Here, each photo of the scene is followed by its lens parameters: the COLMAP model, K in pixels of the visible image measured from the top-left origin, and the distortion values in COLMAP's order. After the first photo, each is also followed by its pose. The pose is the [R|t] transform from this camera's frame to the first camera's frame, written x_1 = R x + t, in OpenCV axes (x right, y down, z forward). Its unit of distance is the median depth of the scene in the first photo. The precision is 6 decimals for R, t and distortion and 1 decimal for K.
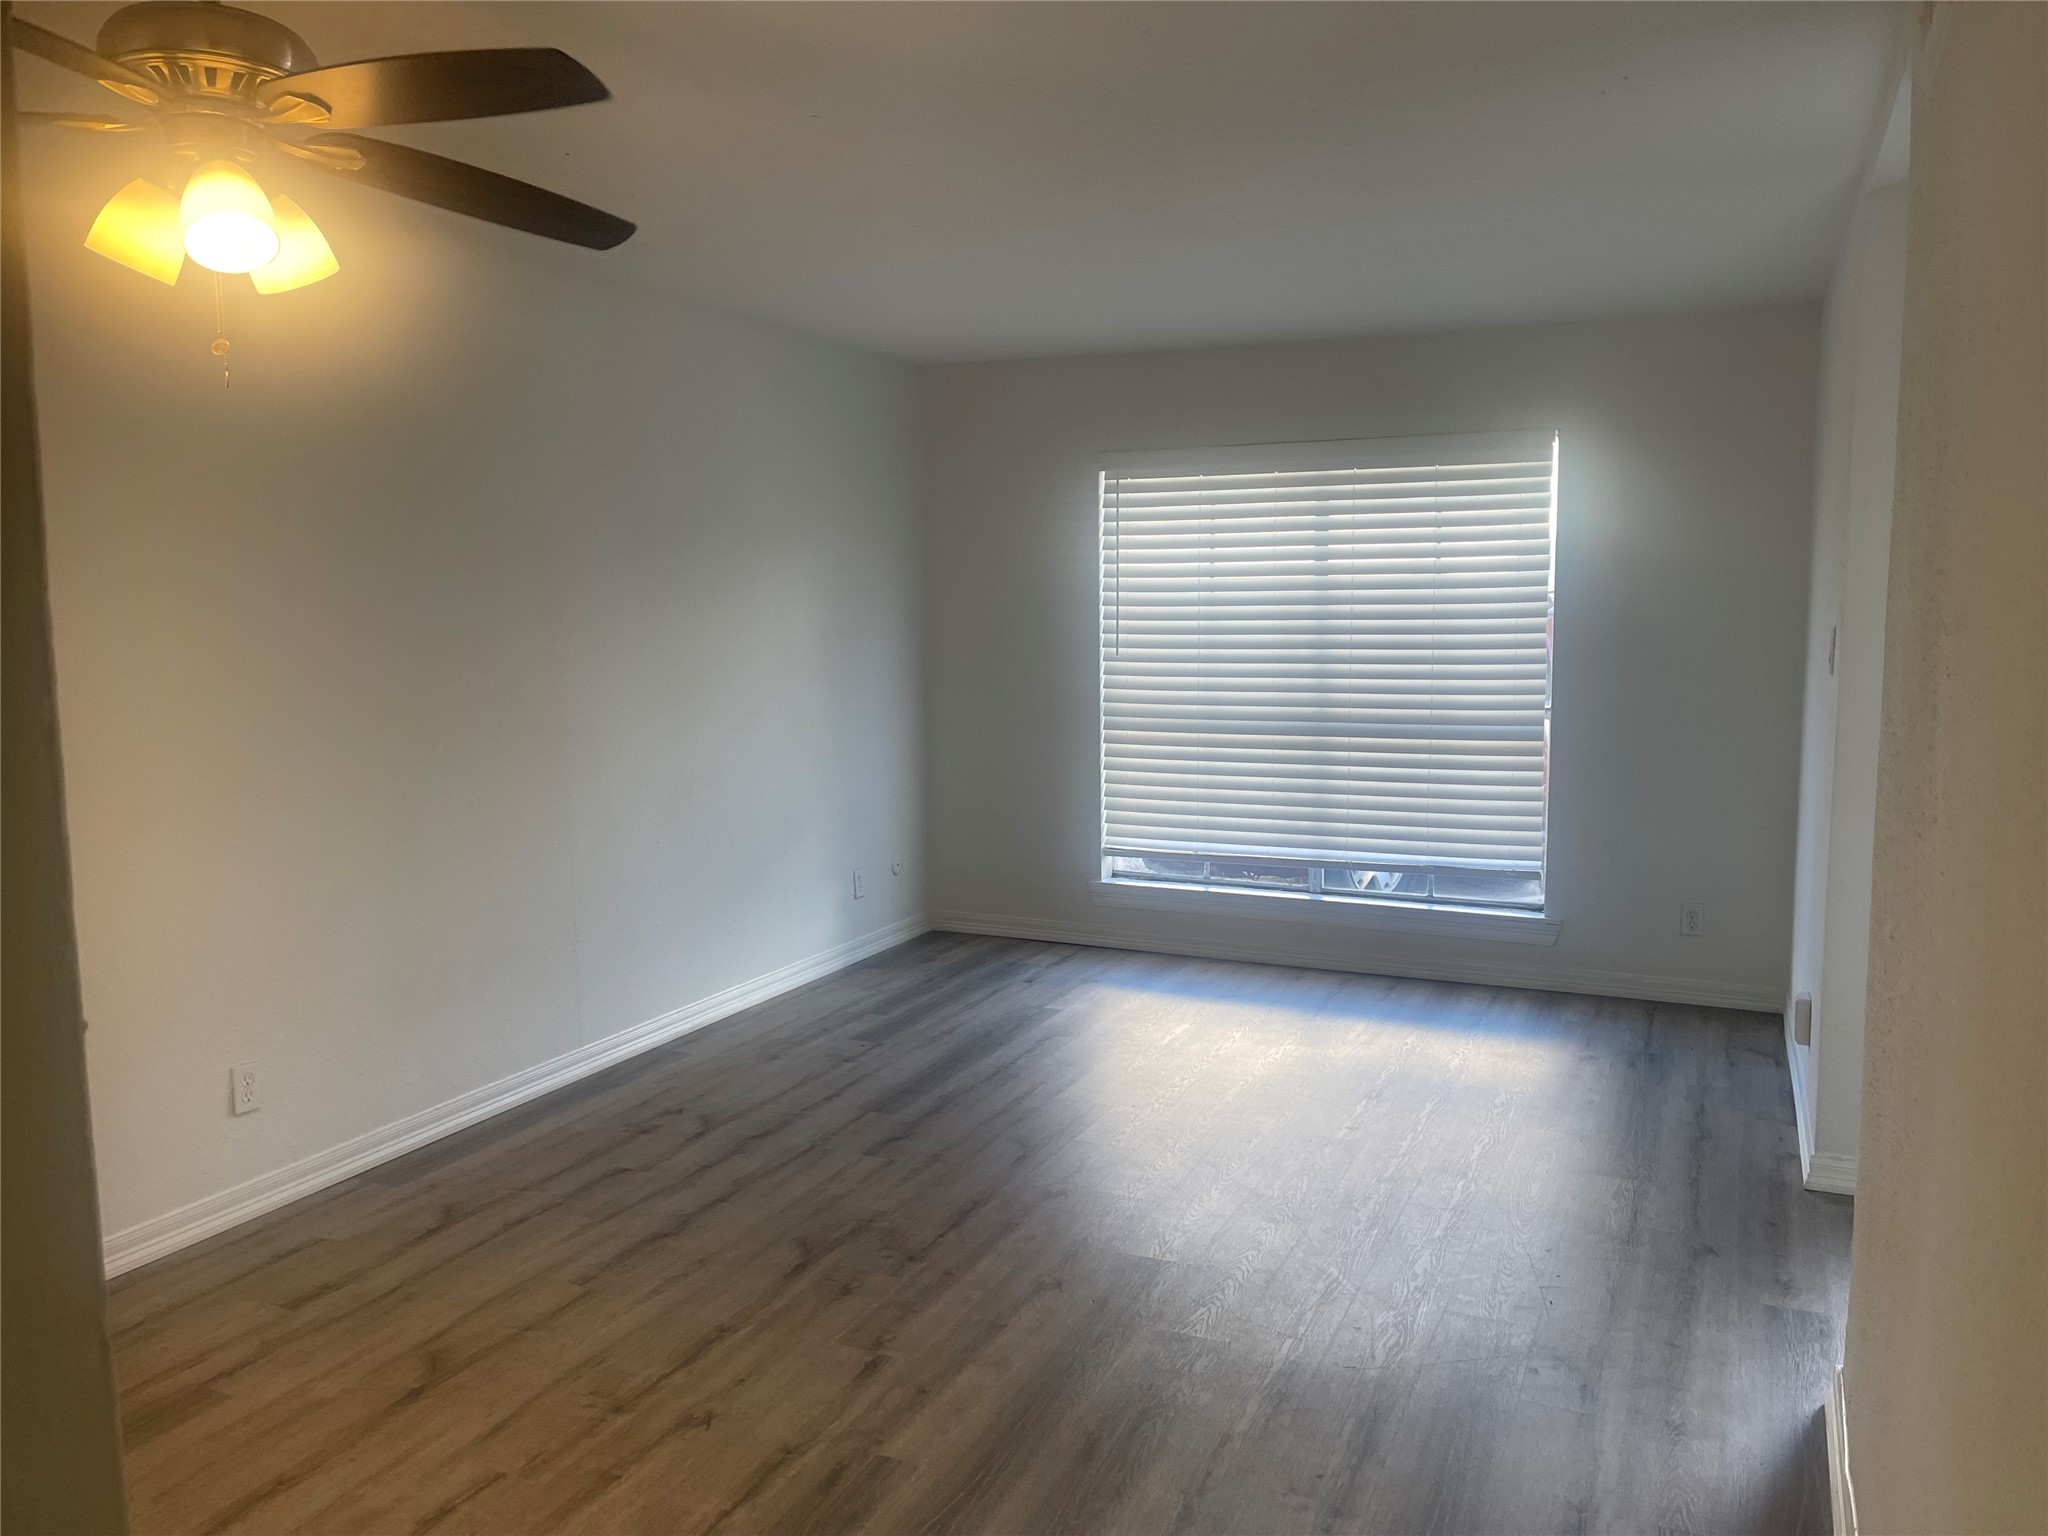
lens RADIAL K [[1541.0, 0, 1033.5], [0, 1541.0, 766.2], [0, 0, 1]] dist [0.042830, -0.026282]
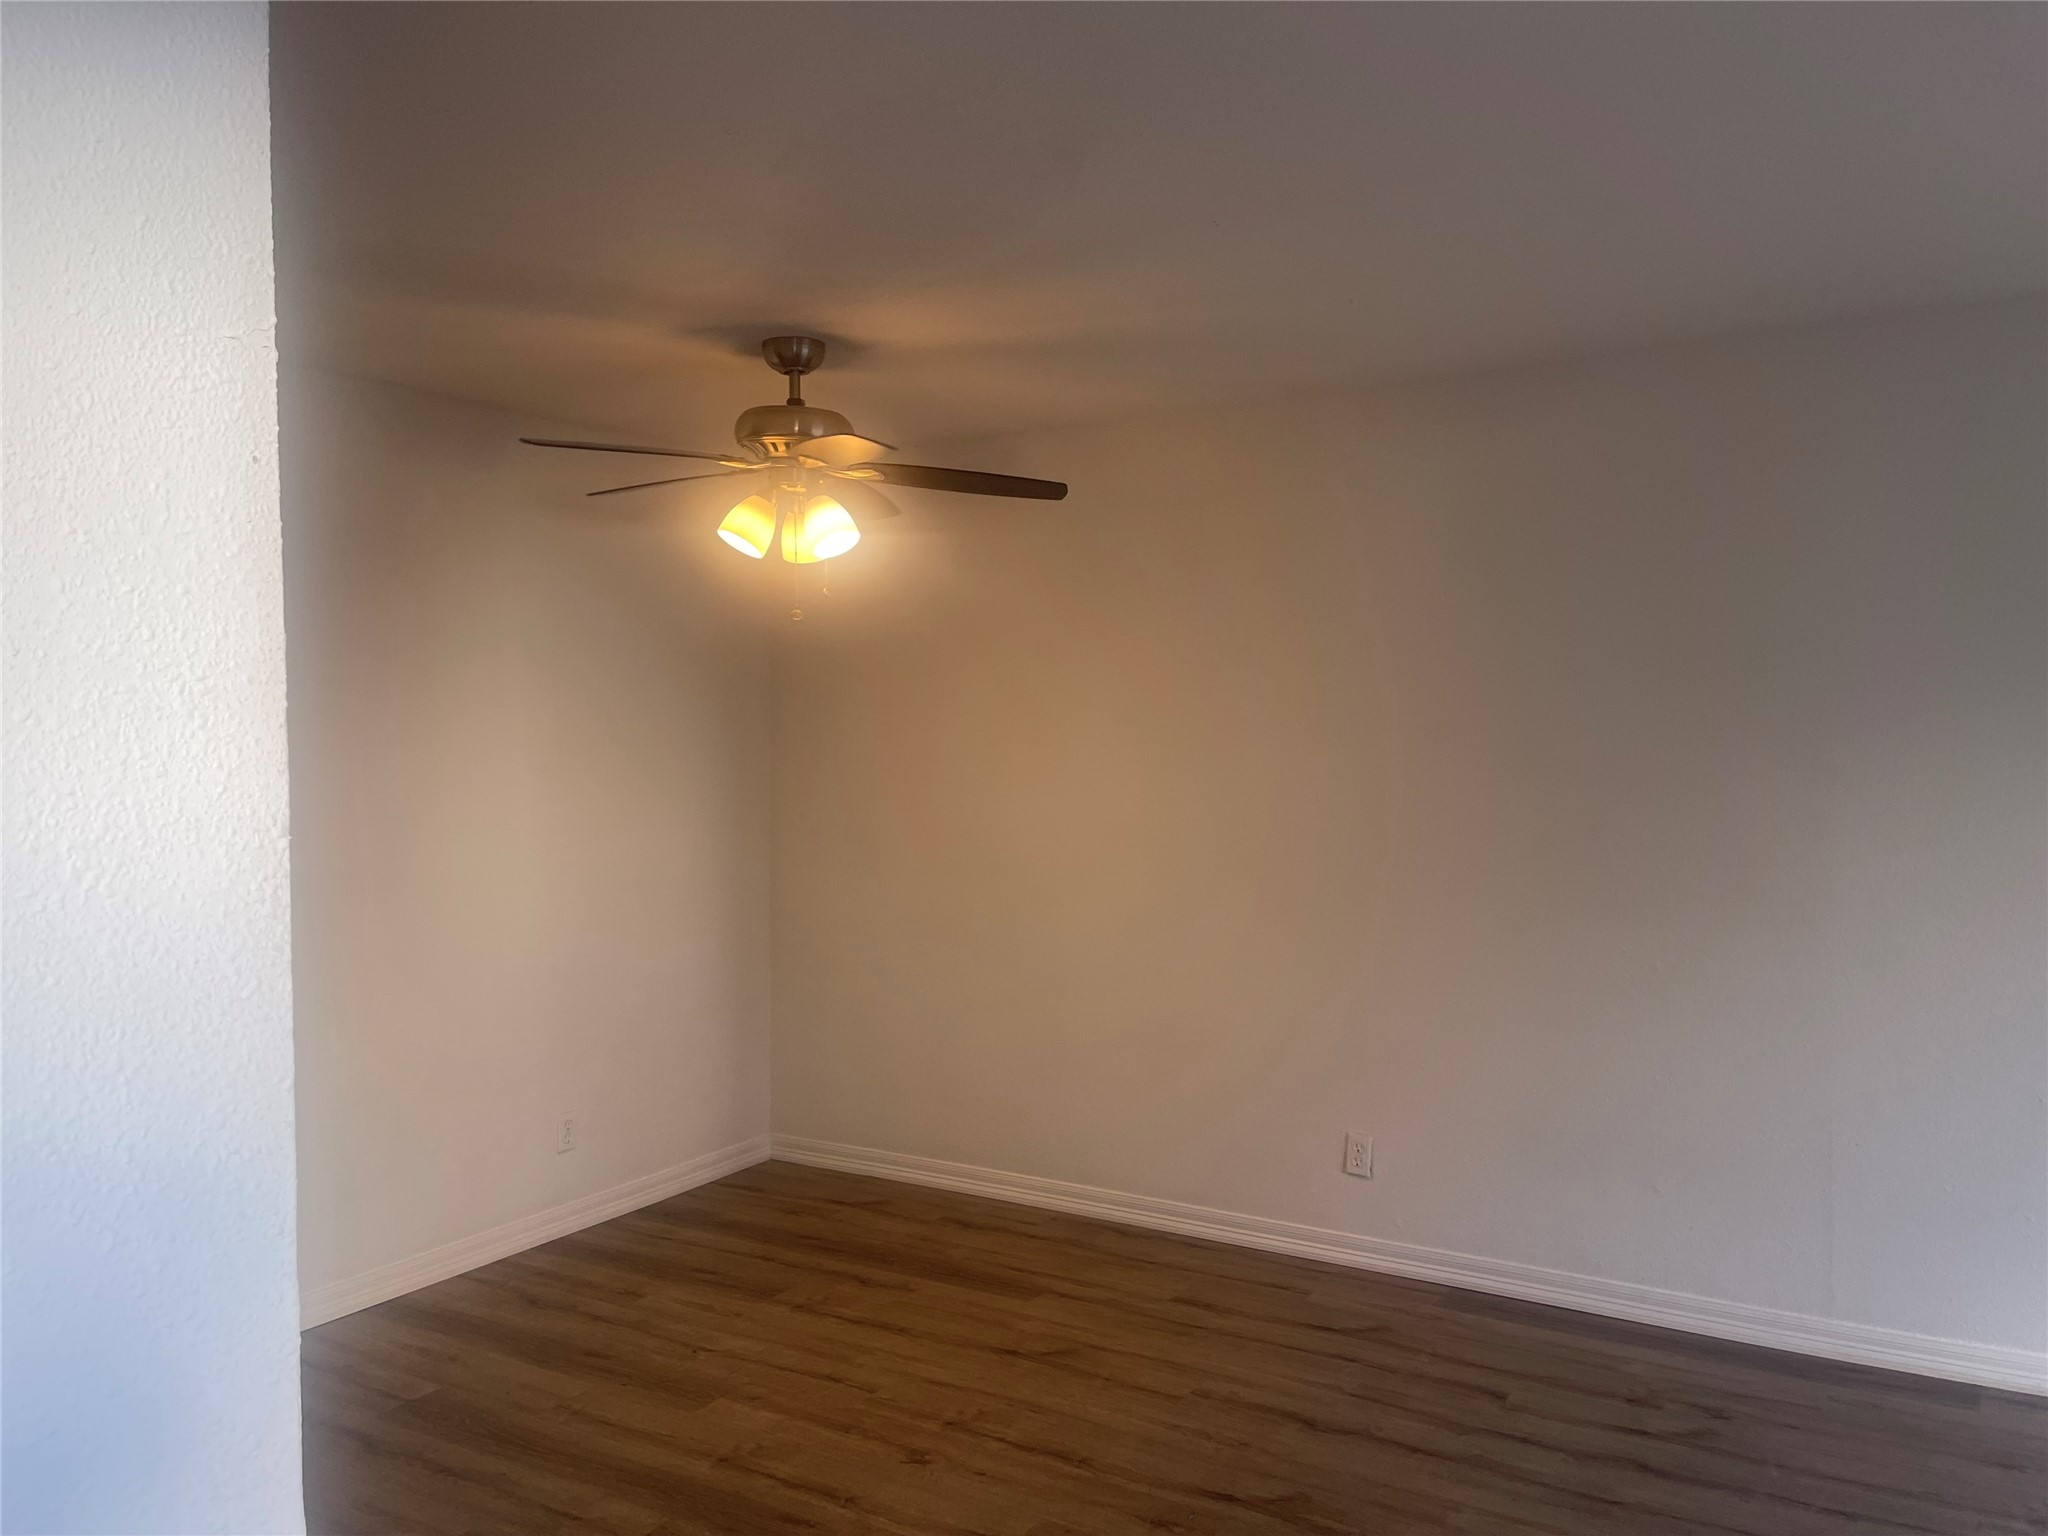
lens RADIAL K [[1541.0, 0, 1031.7], [0, 1541.0, 769.0], [0, 0, 1]] dist [0.042830, -0.026282]
pose [[-0.136807, 0.032407, -0.990068, 0.742553], [-0.100633, 0.993839, 0.046436, -0.121039], [0.985473, 0.105987, -0.132703, 0.985956]]
